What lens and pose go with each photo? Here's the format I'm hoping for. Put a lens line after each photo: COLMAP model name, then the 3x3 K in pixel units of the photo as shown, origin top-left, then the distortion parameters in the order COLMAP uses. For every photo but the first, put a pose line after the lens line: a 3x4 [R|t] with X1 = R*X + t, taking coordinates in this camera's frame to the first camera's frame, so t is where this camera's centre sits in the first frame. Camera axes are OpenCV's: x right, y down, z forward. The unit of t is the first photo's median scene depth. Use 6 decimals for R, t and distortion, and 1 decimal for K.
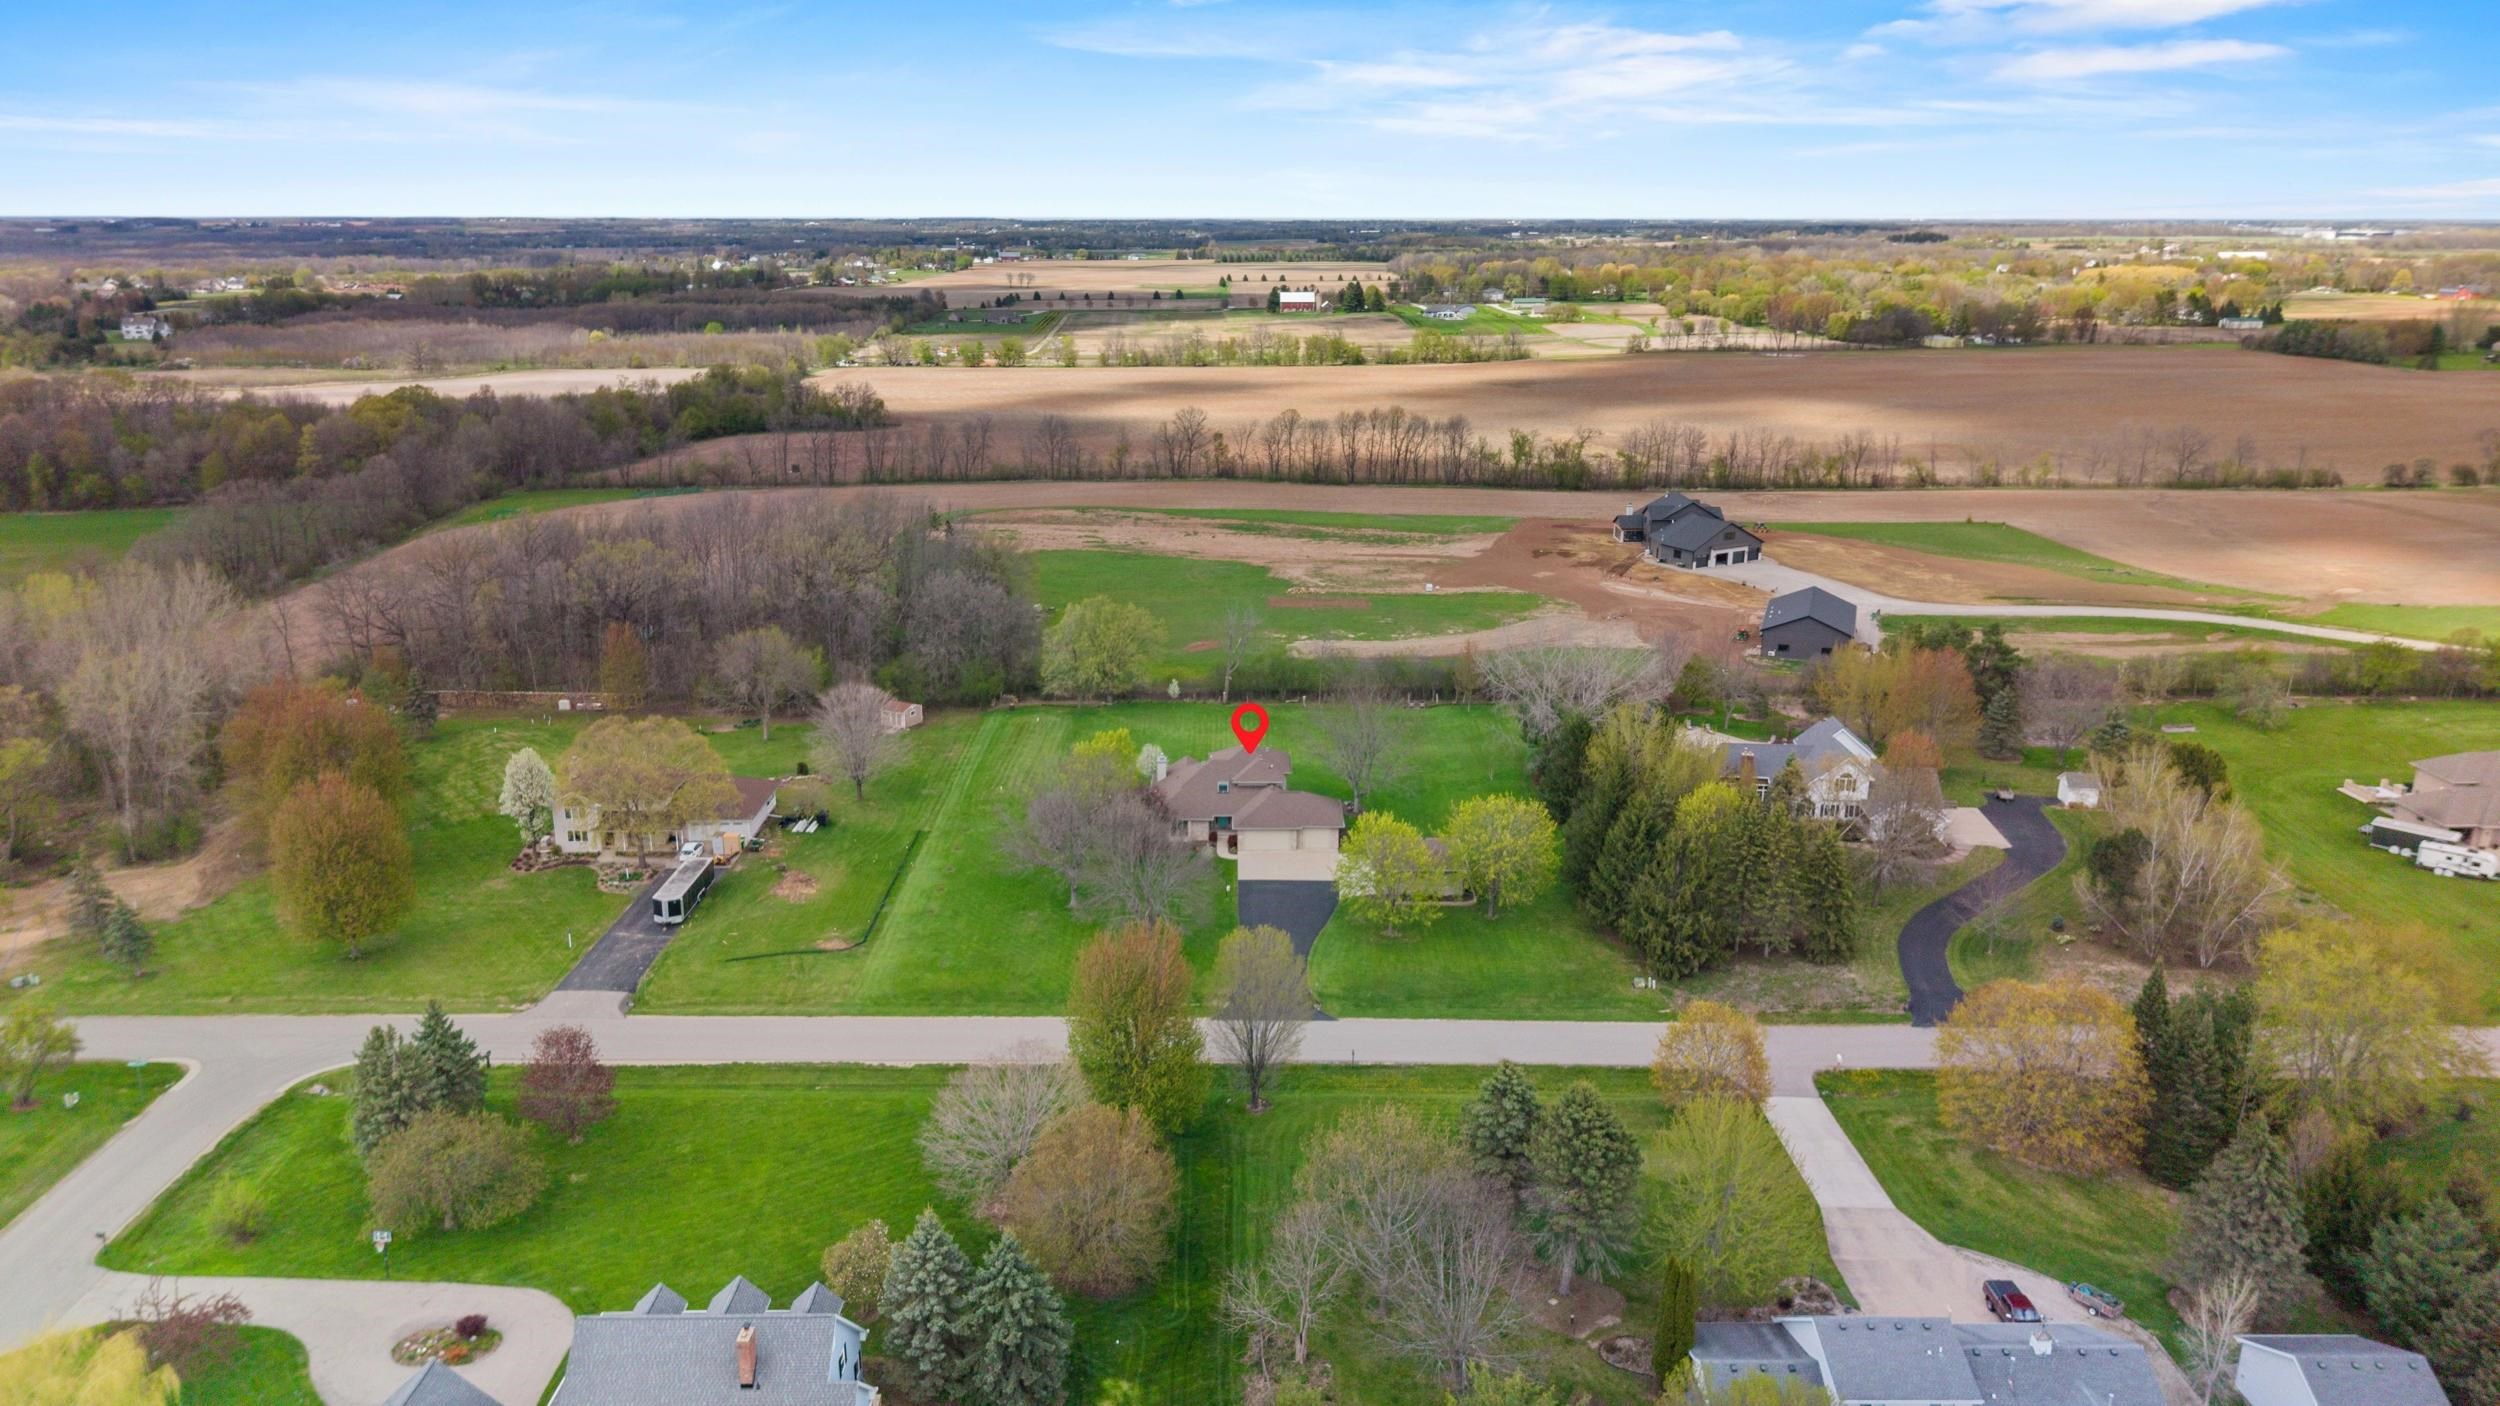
lens RADIAL K [[1618.9, 0, 1250.0], [0, 1618.9, 703.0], [0, 0, 1]] dist [0.161993, -0.308502]
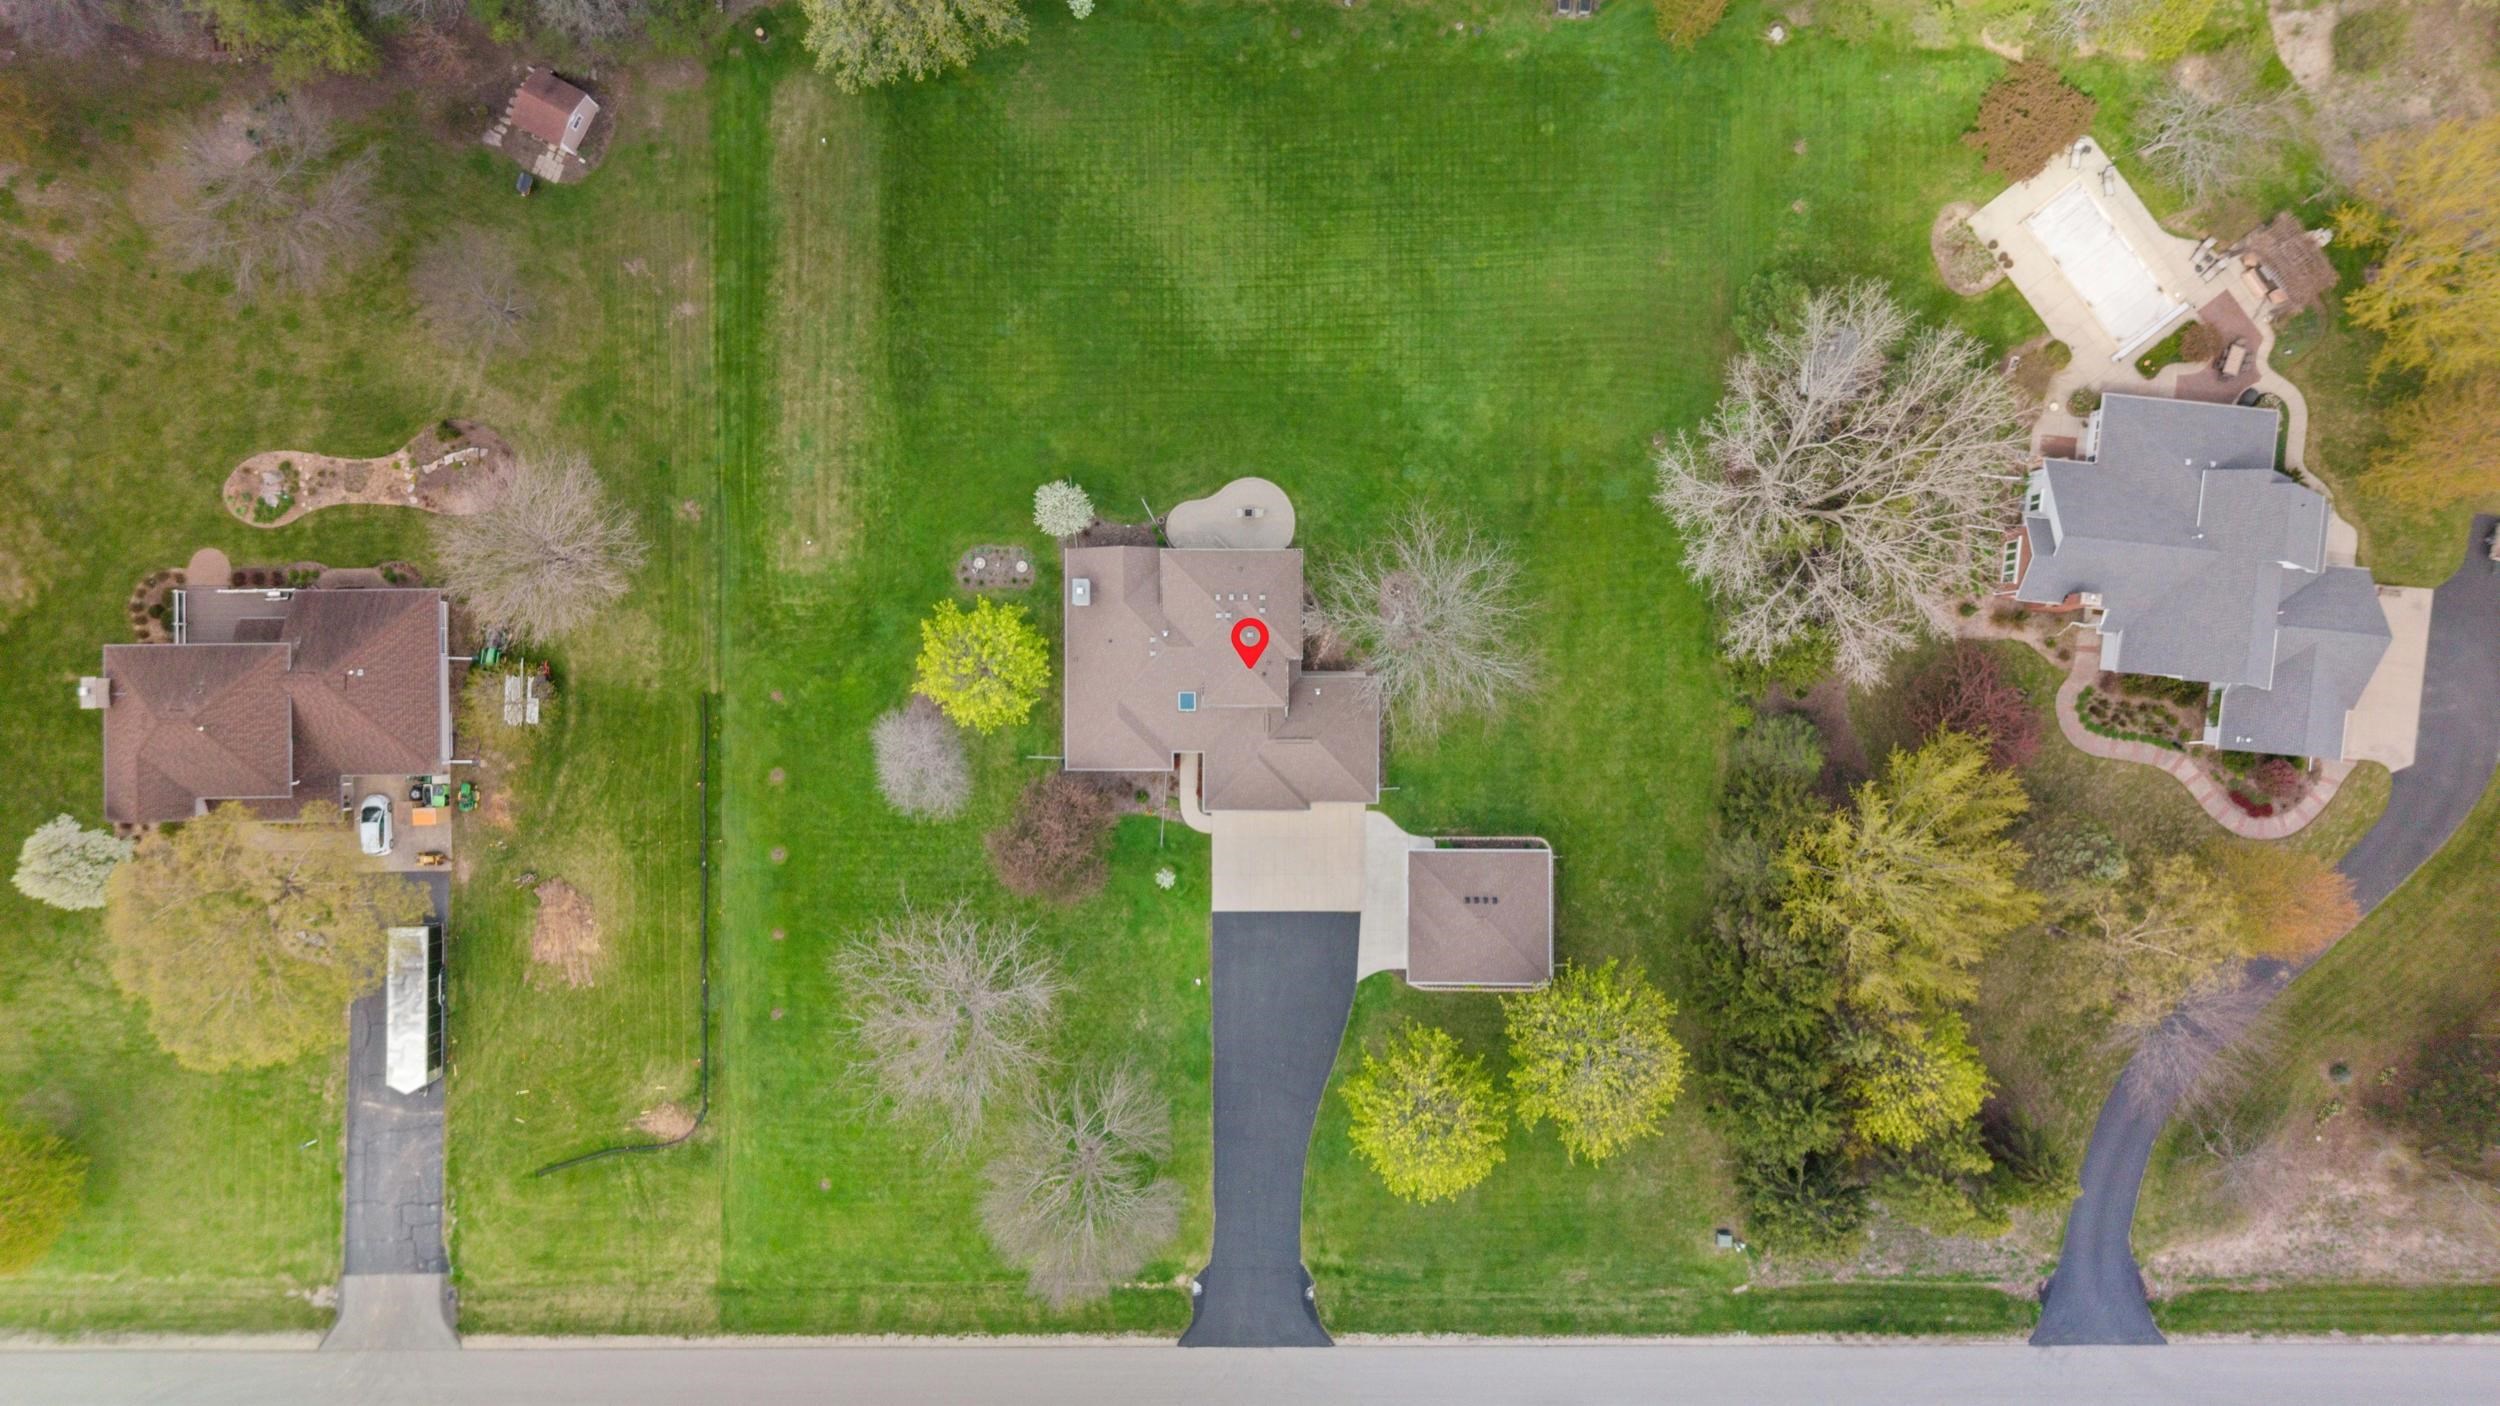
lens RADIAL K [[1687.3, 0, 1244.8], [0, 1687.3, 699.9], [0, 0, 1]] dist [0.062150, -0.074671]
pose [[0.999905, 0.008697, 0.010648, -0.001249], [-0.012708, 0.289160, 0.957196, -0.331542], [0.005246, -0.957241, 0.289244, 0.491665]]
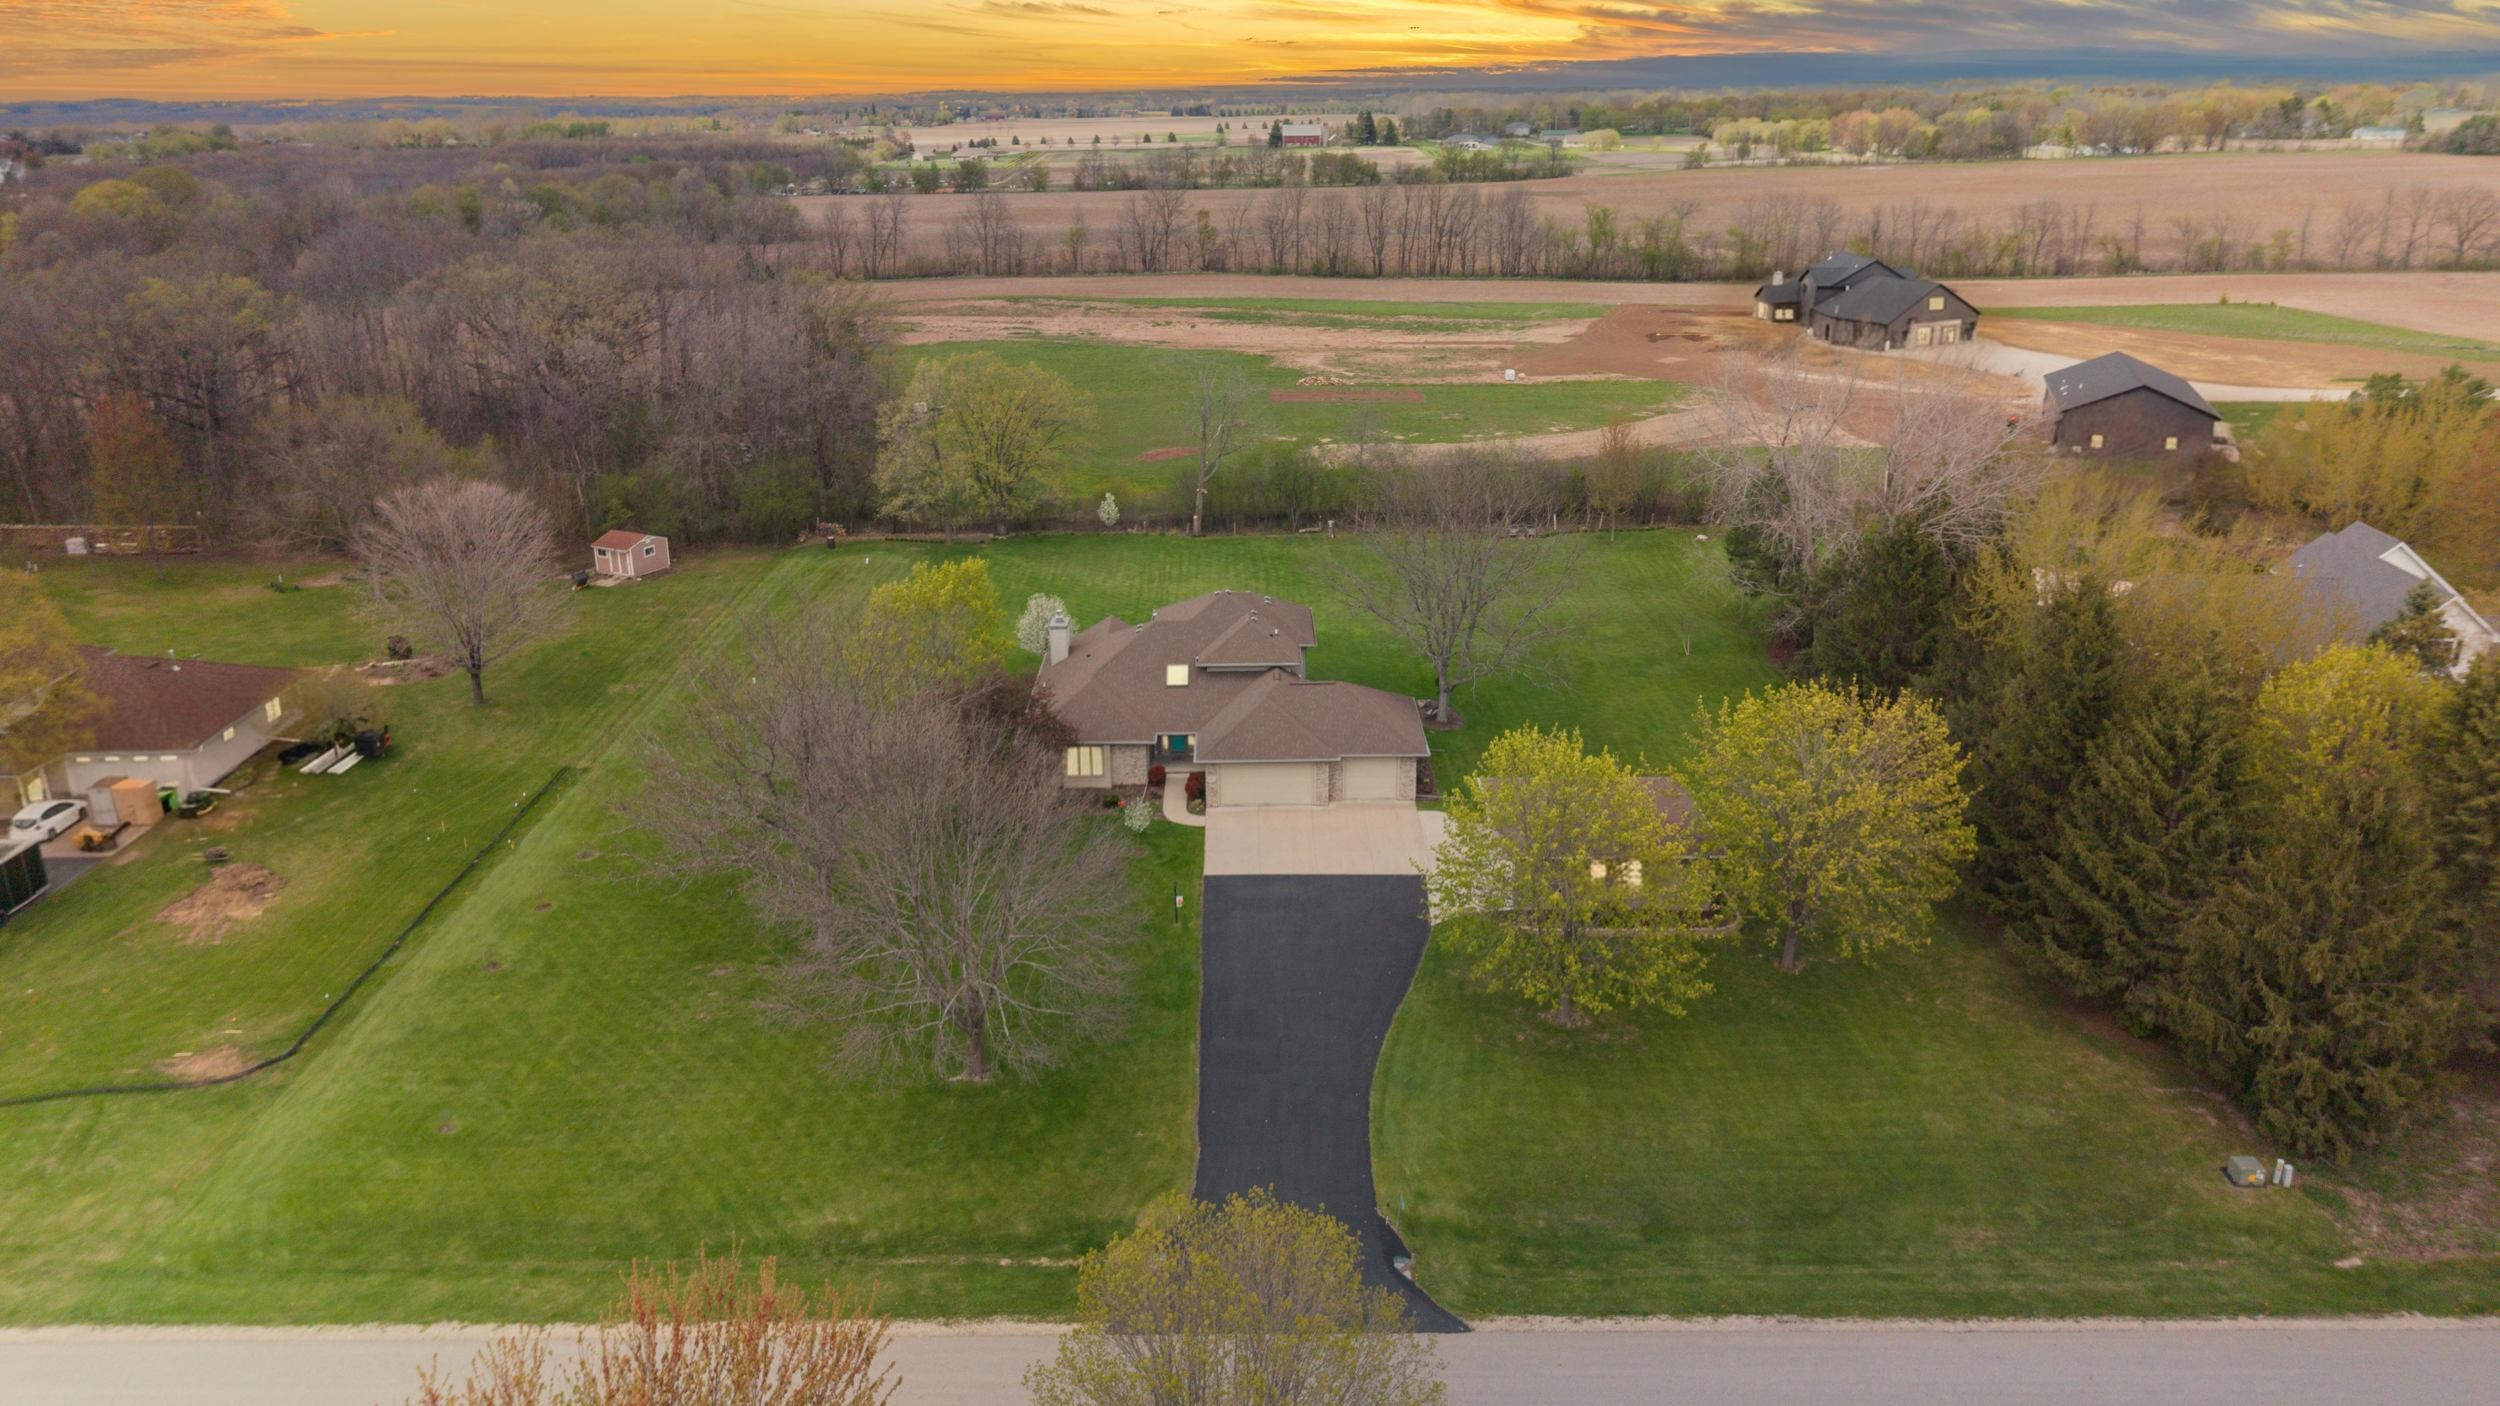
lens RADIAL K [[1632.3, 0, 1253.2], [0, 1632.3, 766.3], [0, 0, 1]] dist [0.047356, -0.045795]
pose [[0.999935, -0.011116, -0.002675, 0.004496], [0.011336, 0.994385, 0.105217, 0.016775], [0.001491, -0.105240, 0.994446, 0.305296]]
